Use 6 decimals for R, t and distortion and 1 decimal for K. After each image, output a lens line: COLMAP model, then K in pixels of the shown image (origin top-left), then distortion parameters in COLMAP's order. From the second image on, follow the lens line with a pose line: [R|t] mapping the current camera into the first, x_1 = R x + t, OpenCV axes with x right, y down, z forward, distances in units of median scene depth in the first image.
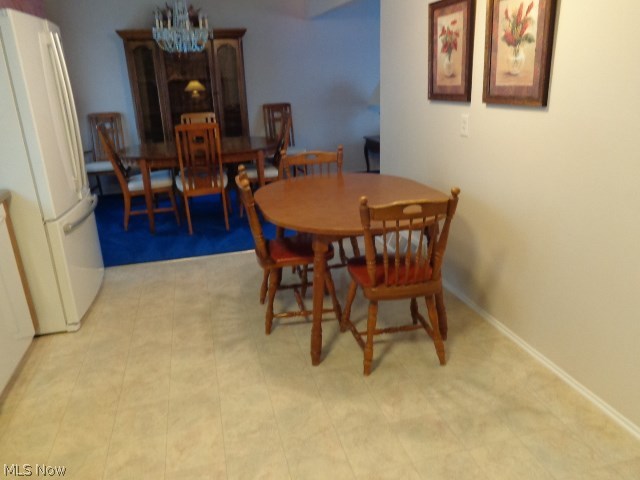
lens RADIAL K [[483.7, 0, 321.2], [0, 483.7, 239.3], [0, 0, 1]] dist [0.003763, 0.003199]
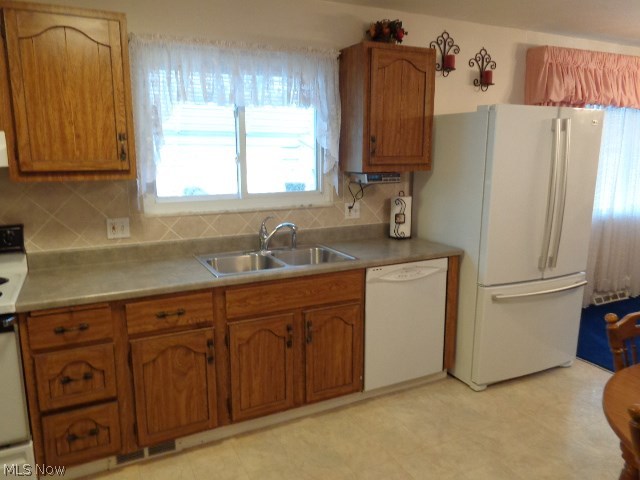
lens RADIAL K [[483.7, 0, 321.2], [0, 483.7, 239.3], [0, 0, 1]] dist [0.003763, 0.003199]
pose [[0.185755, 0.215355, -0.958706, 0.397183], [-0.321675, 0.935250, 0.147759, -0.178623], [0.928450, 0.280945, 0.243002, 0.363406]]
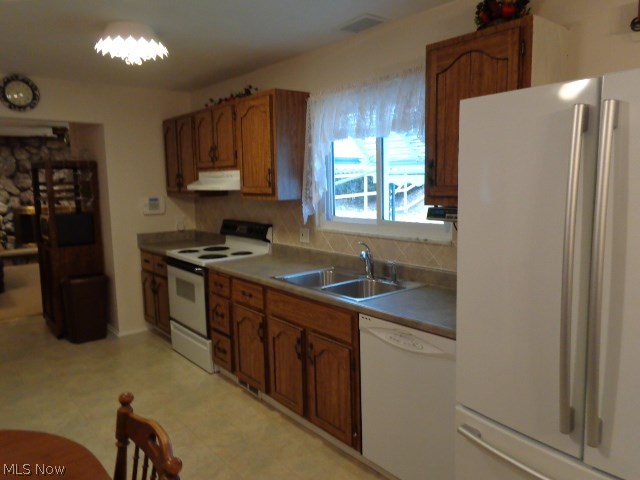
lens RADIAL K [[483.7, 0, 321.2], [0, 483.7, 239.3], [0, 0, 1]] dist [0.003763, 0.003199]
pose [[-0.917913, 0.103930, -0.382929, -0.153305], [-0.076314, 0.900826, 0.427421, -0.500817], [0.389374, 0.421558, -0.818948, 1.361997]]
